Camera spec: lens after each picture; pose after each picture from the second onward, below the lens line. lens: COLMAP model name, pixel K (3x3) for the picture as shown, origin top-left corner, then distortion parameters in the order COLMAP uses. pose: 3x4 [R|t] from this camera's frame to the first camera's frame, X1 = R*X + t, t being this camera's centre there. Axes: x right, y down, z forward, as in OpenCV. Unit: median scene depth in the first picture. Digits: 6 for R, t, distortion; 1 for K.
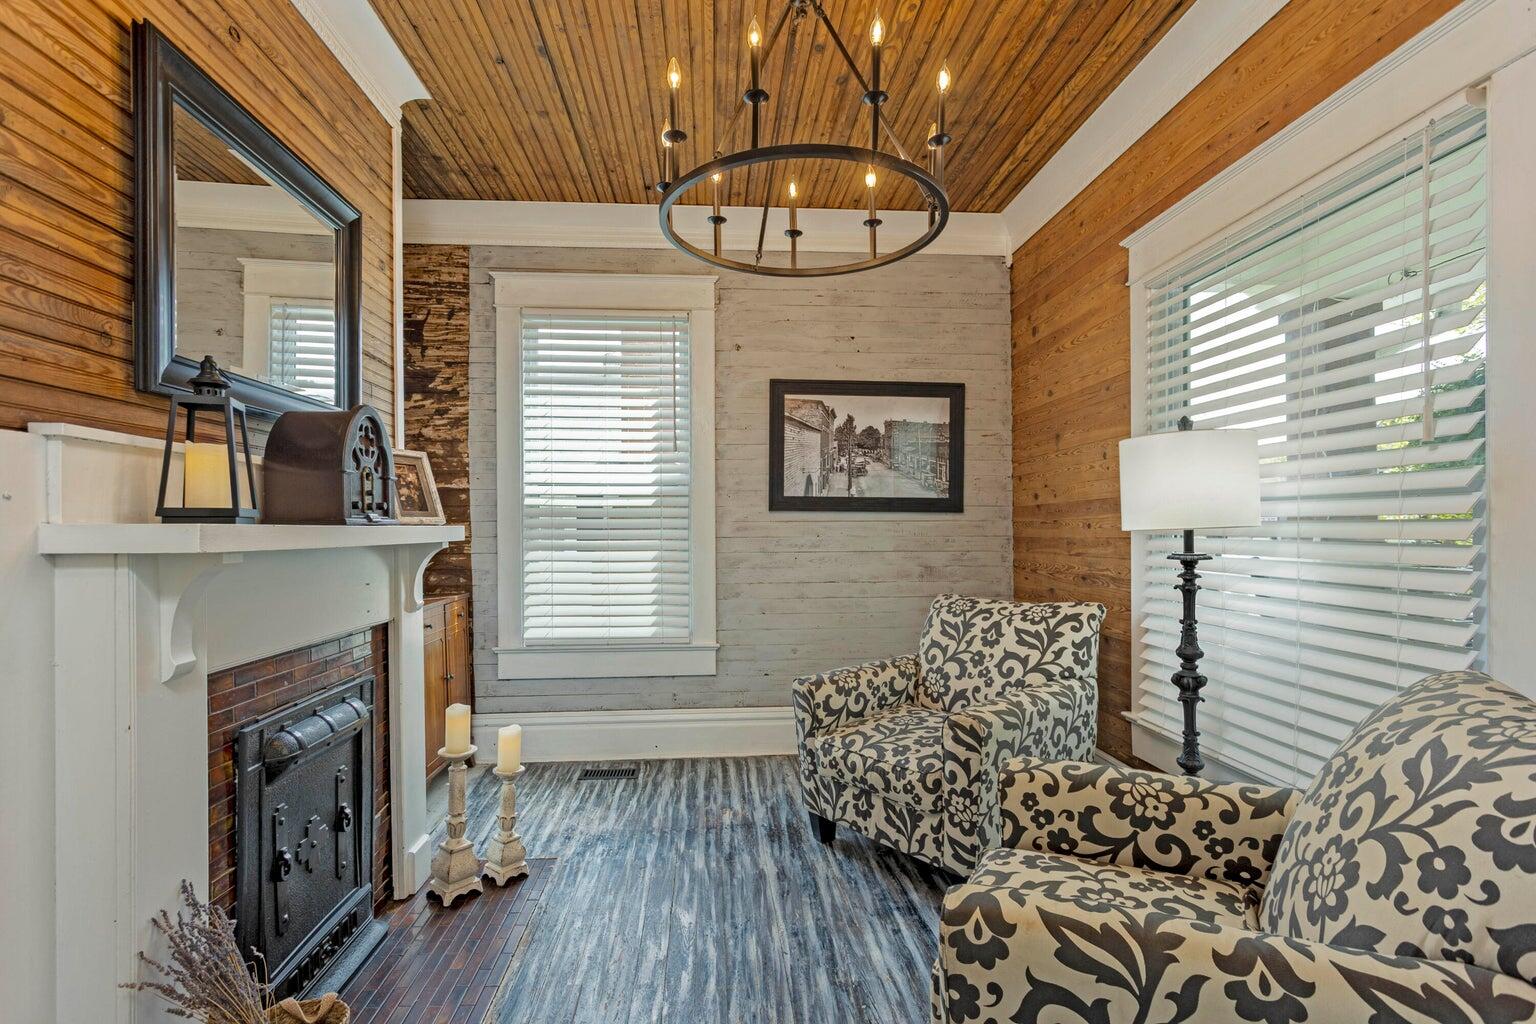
lens RADIAL K [[716.3, 0, 773.7], [0, 716.3, 499.4], [0, 0, 1]] dist [-0.000758, 0.000421]
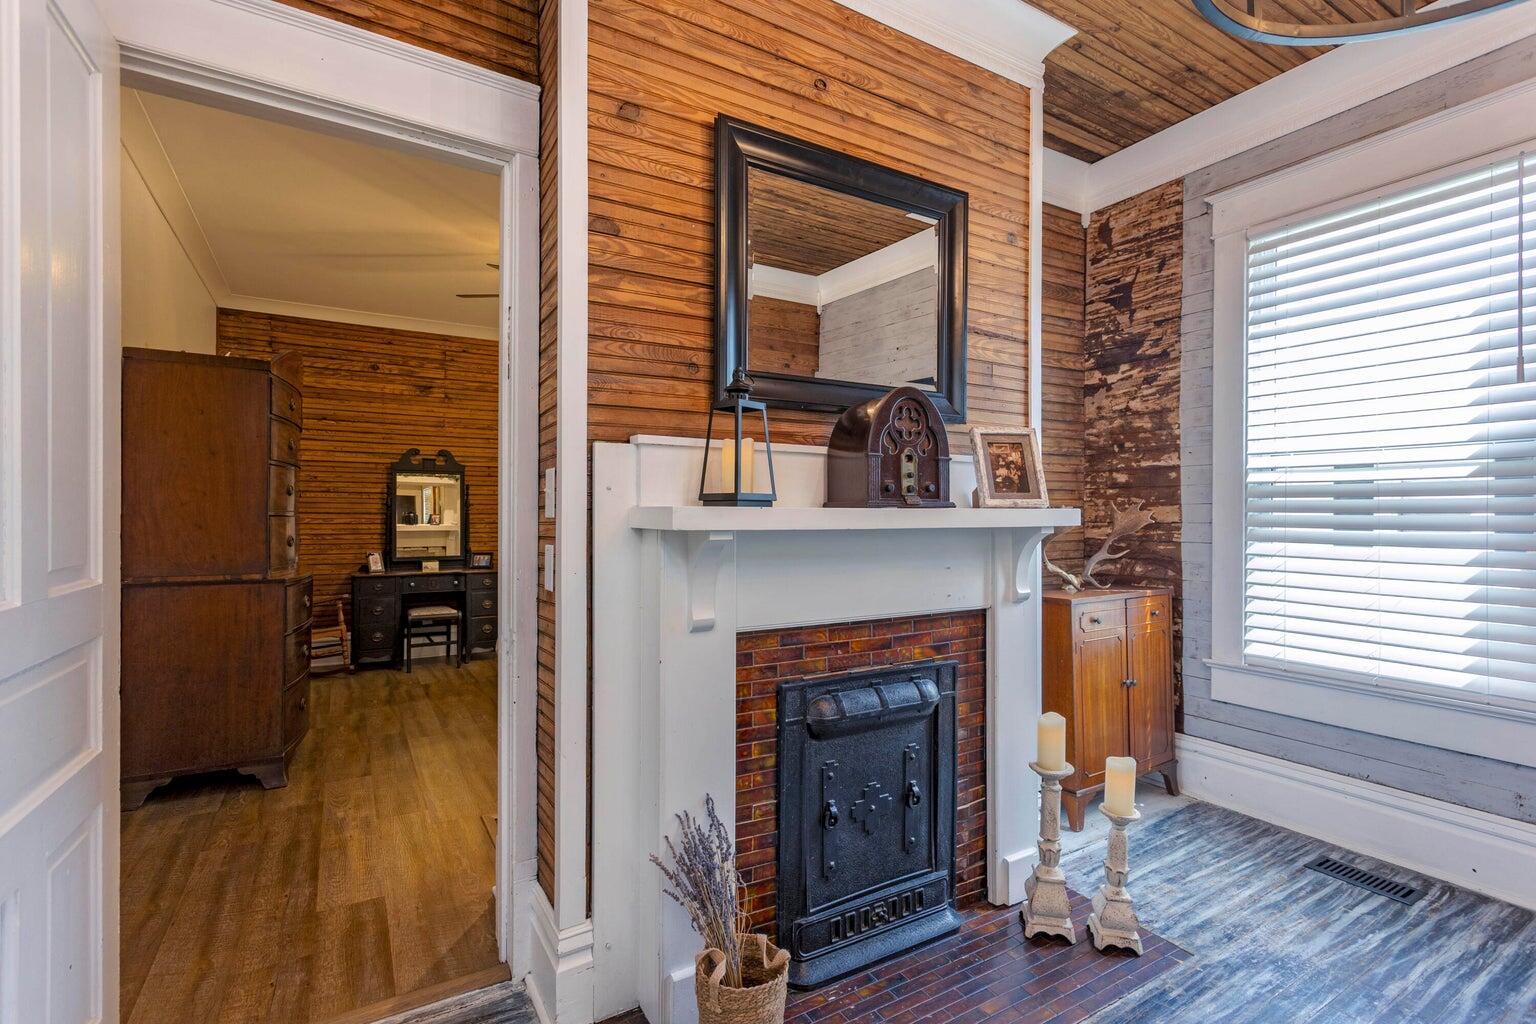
lens RADIAL K [[716.3, 0, 773.7], [0, 716.3, 499.4], [0, 0, 1]] dist [-0.000758, 0.000421]
pose [[0.441584, -0.014027, -0.897110, 0.168812], [0.033004, 0.999455, 0.000618, 0.012399], [0.896613, -0.029881, 0.441806, 0.278297]]
